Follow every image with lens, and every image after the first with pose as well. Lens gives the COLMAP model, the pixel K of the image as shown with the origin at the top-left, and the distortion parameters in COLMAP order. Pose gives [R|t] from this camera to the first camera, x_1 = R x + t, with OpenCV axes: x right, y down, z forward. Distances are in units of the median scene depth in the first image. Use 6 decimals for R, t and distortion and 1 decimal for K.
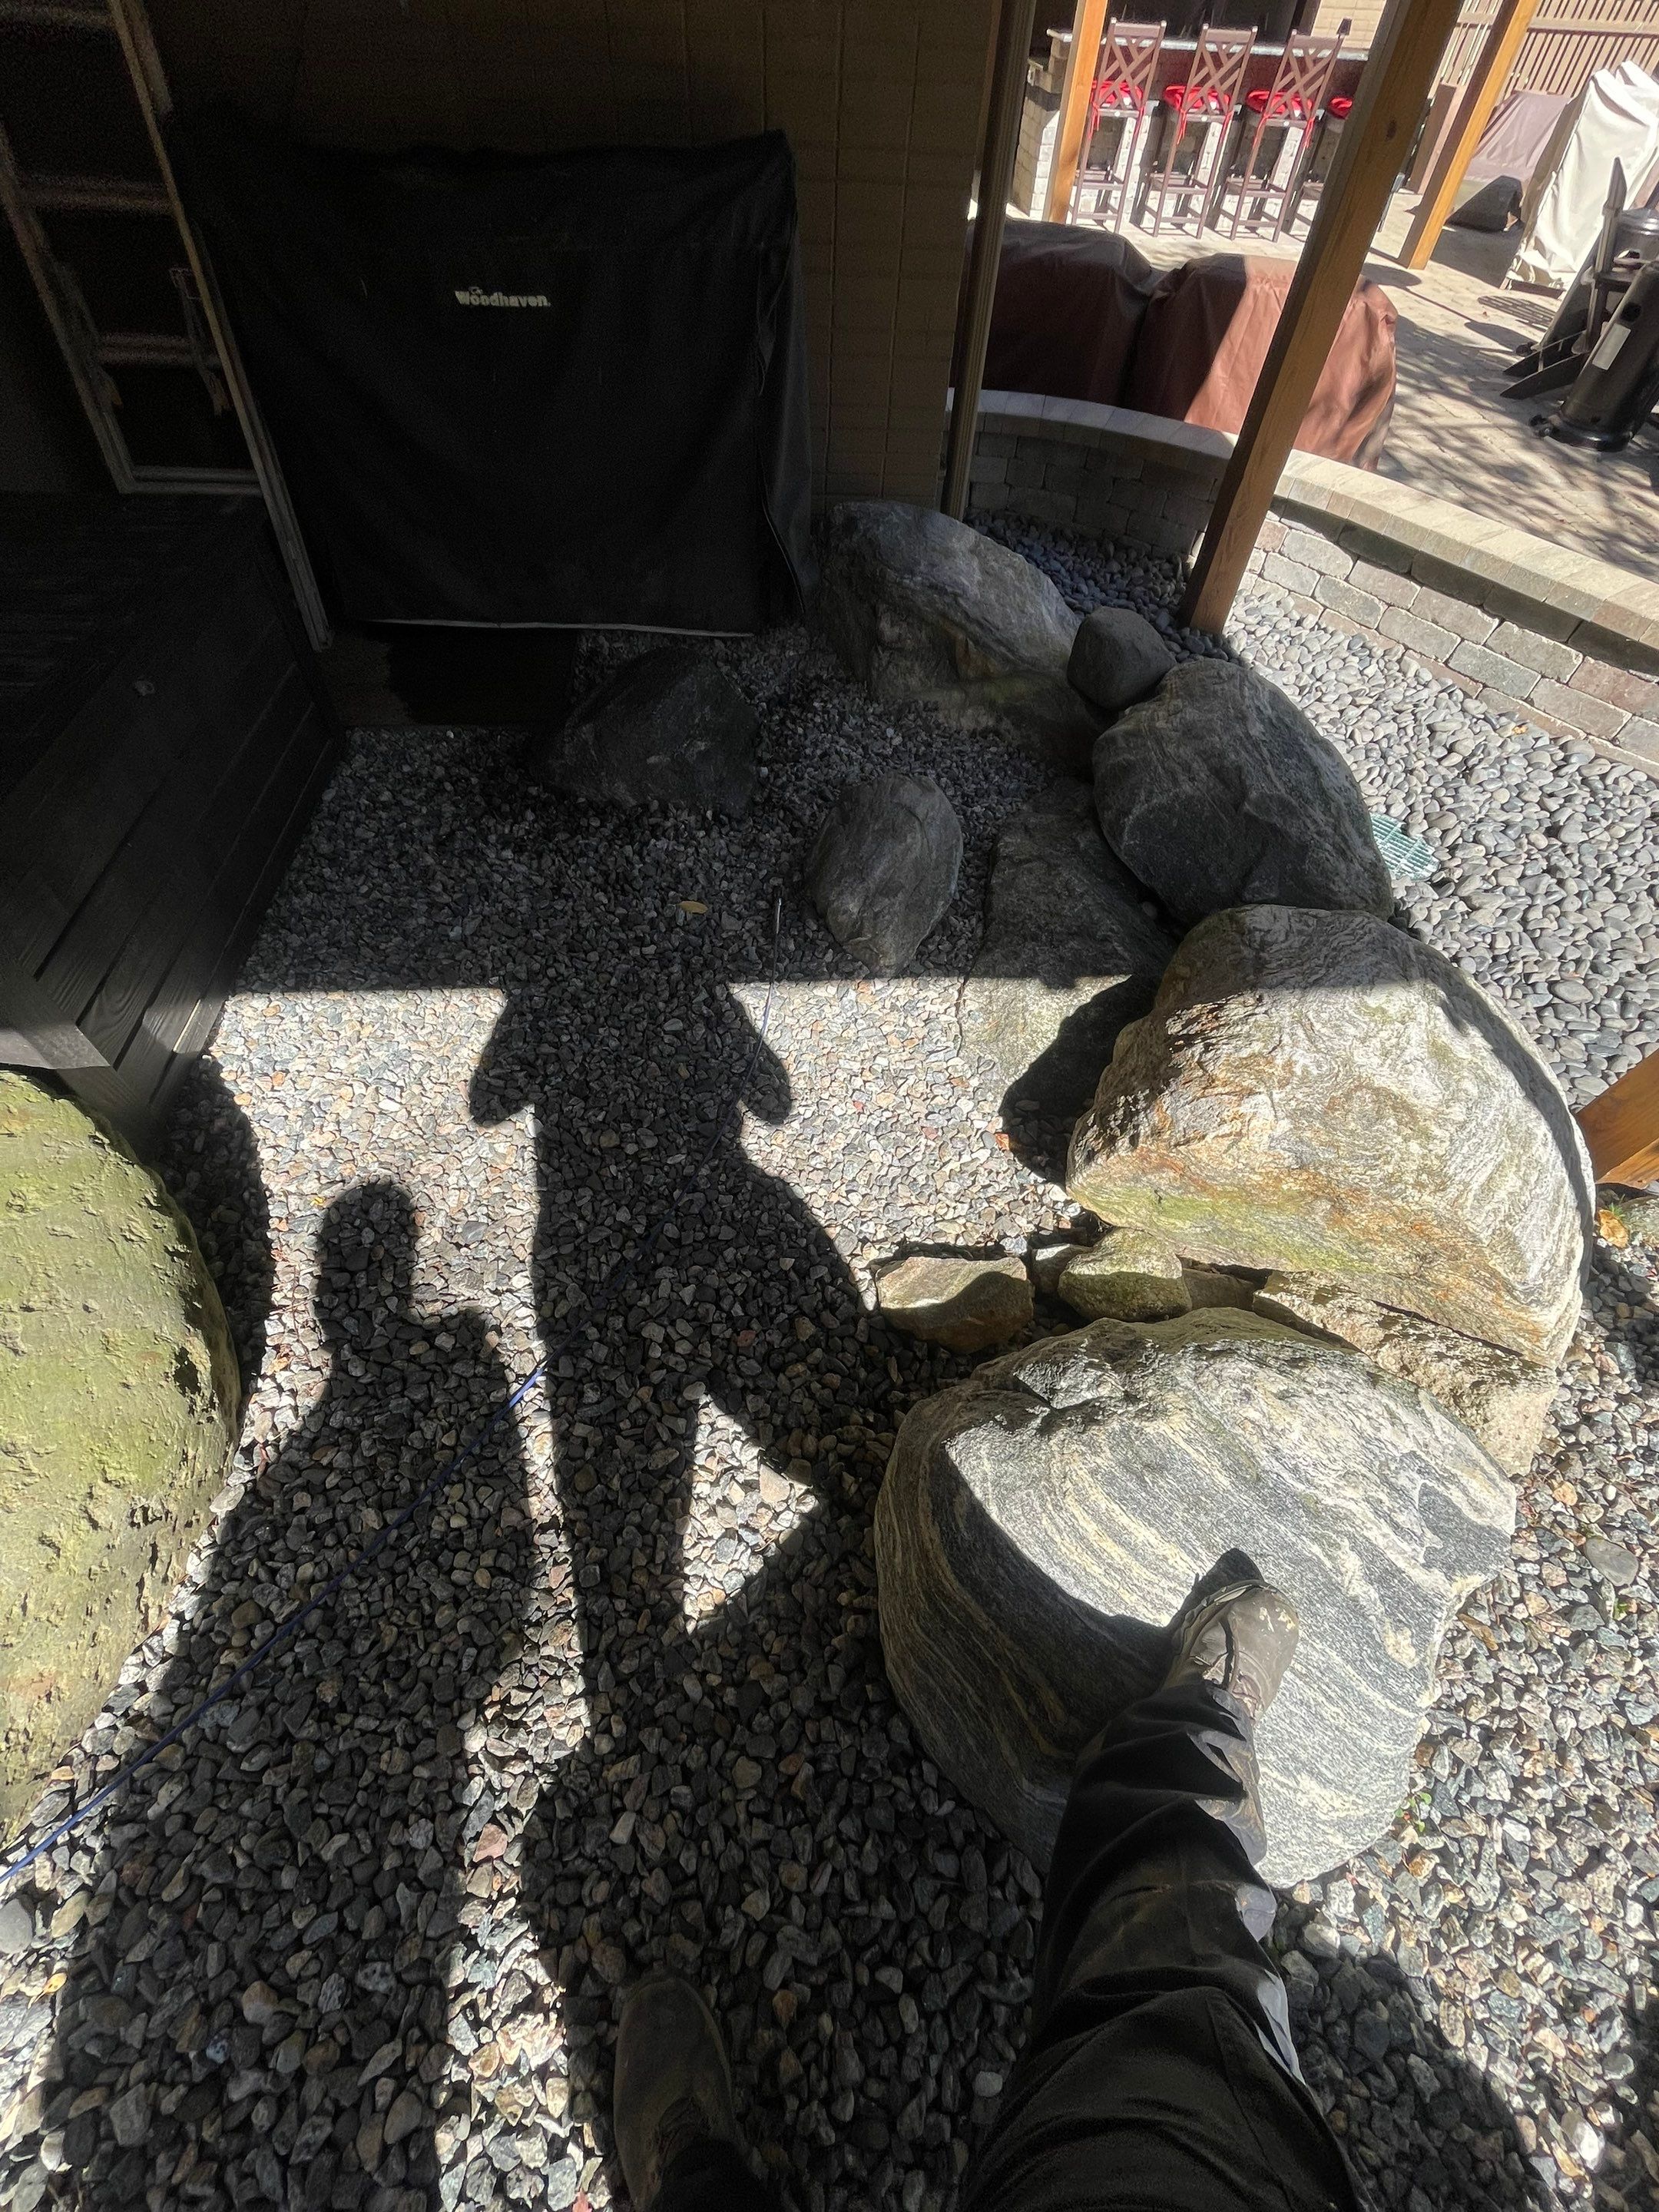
lens RADIAL K [[916.1, 0, 831.5], [0, 916.1, 1096.8], [0, 0, 1]] dist [0.014661, -0.007384]
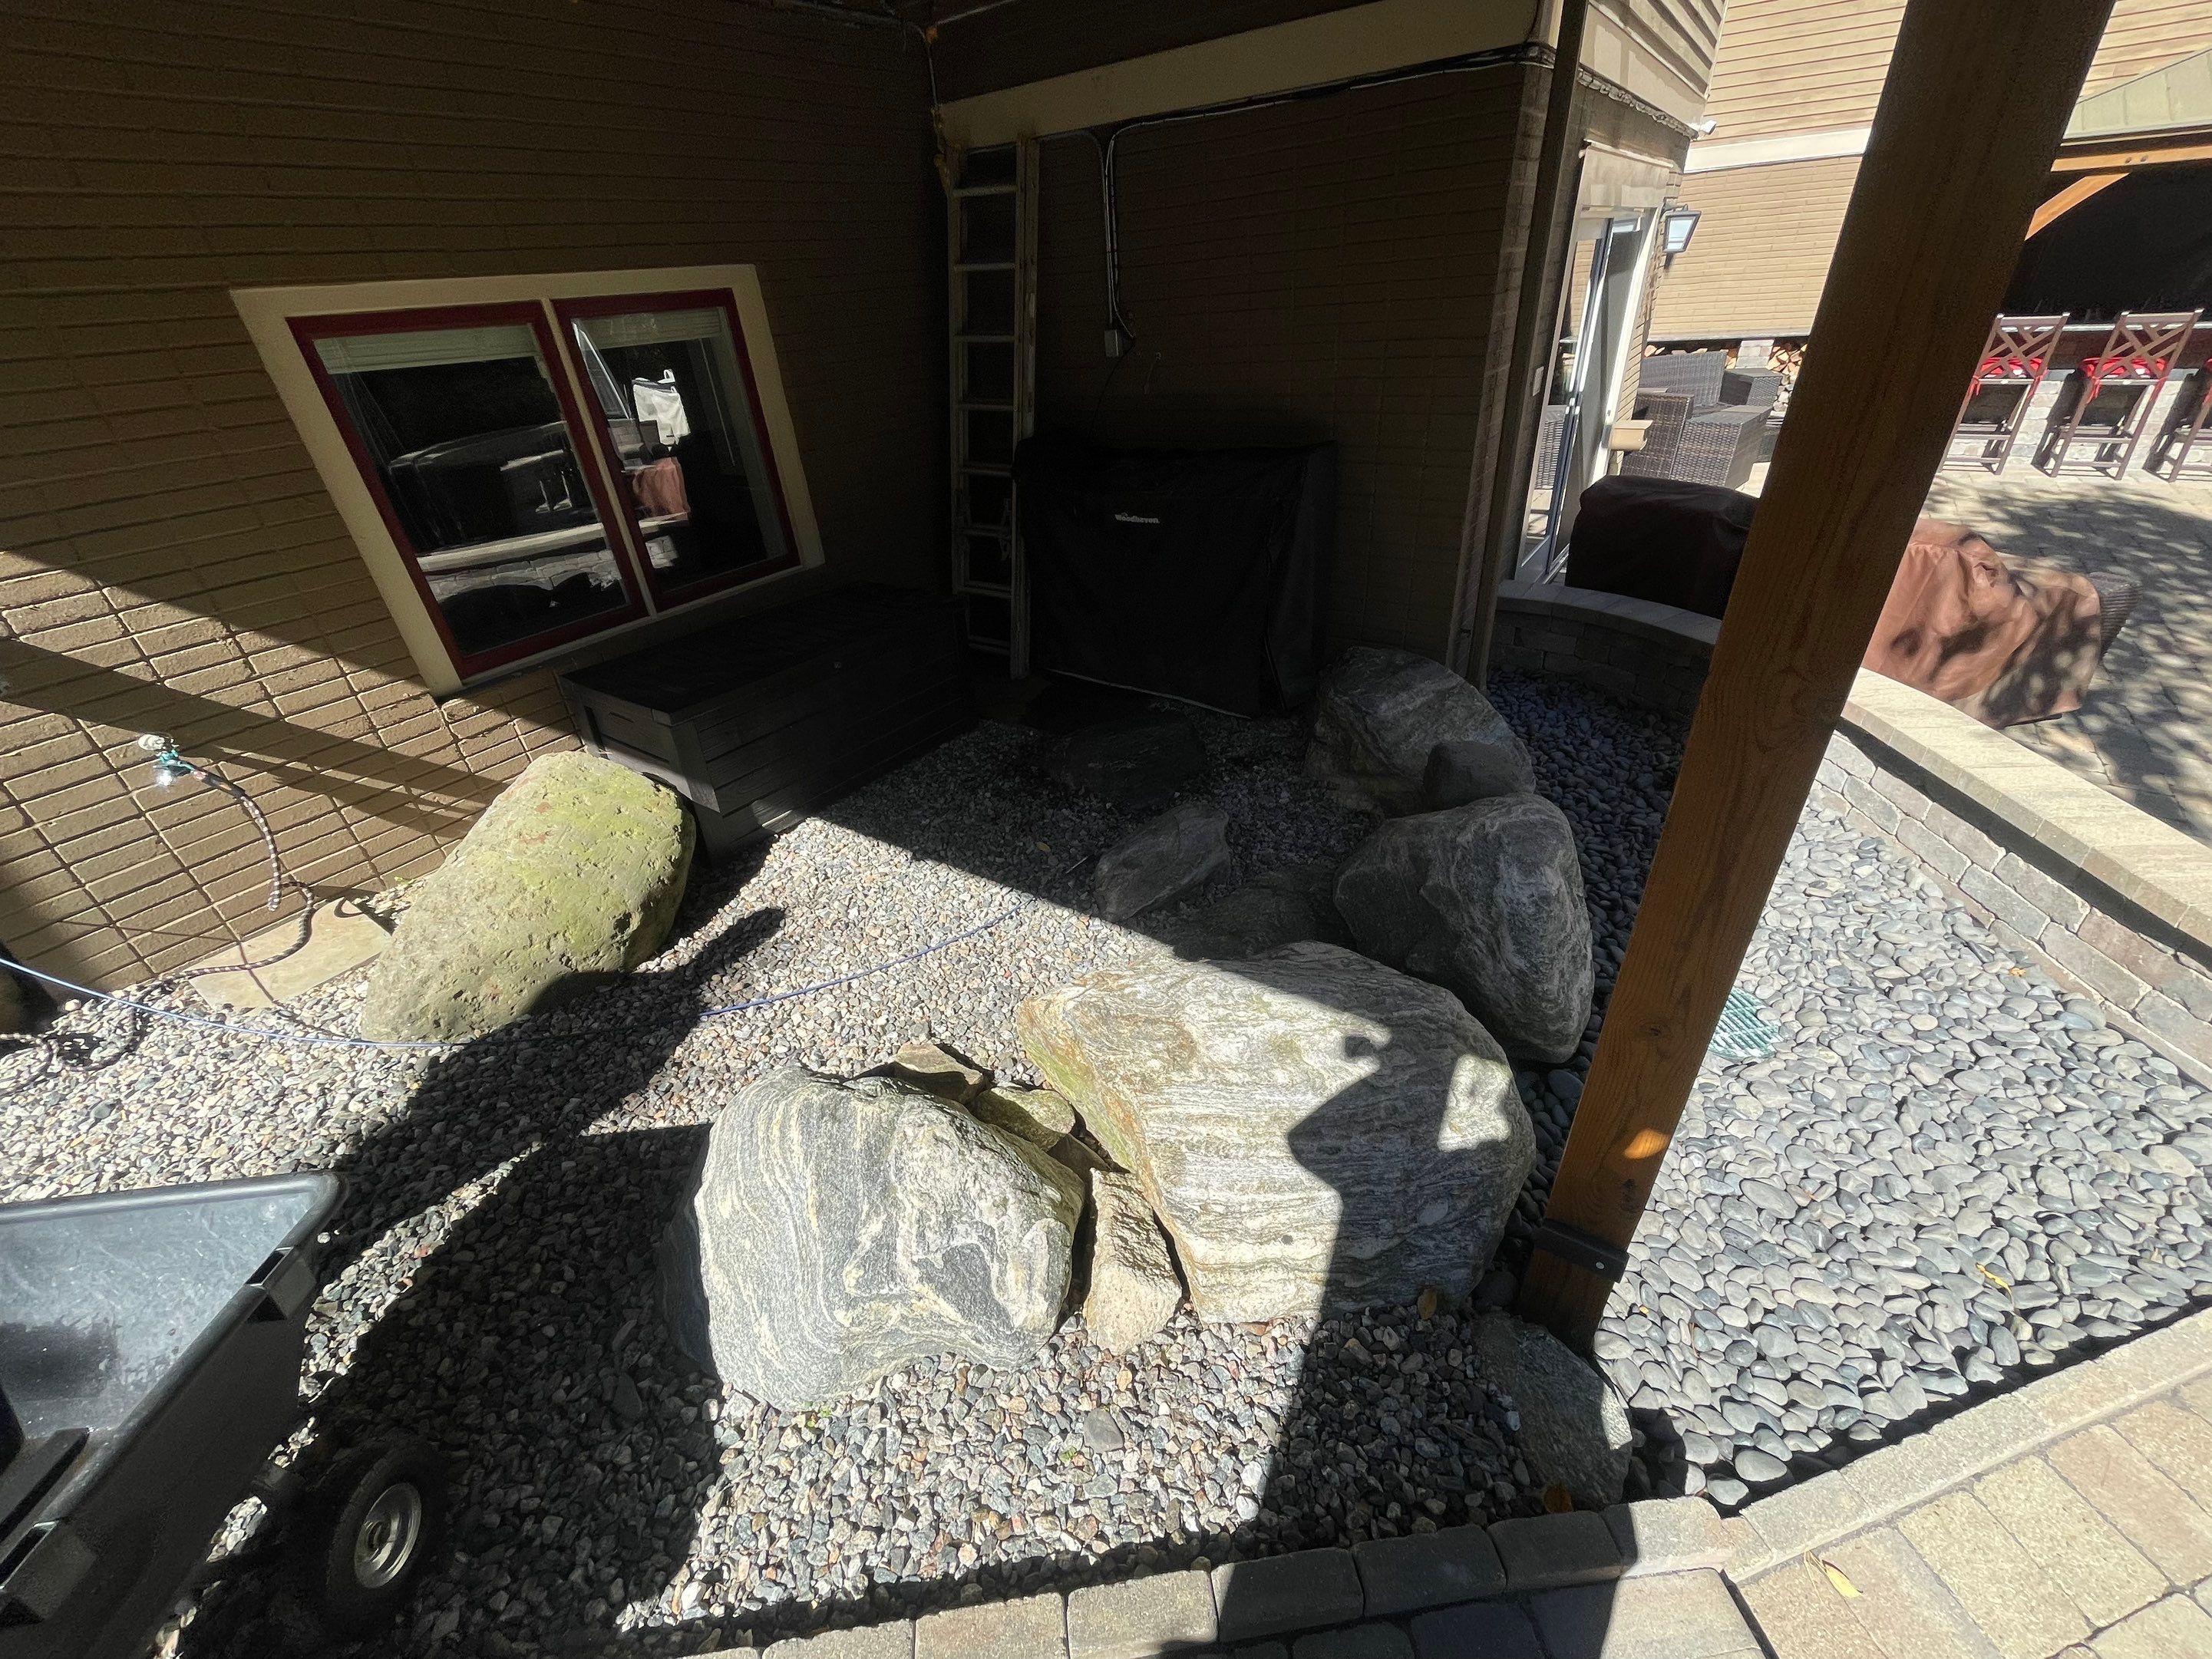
lens RADIAL K [[916.0, 0, 1106.0], [0, 916.0, 829.5], [0, 0, 1]] dist [0.014661, -0.007384]
pose [[0.774116, 0.242098, -0.584922, 0.762268], [-0.434379, 0.875280, -0.212603, 0.042286], [0.460500, 0.418657, 0.782730, -0.139234]]
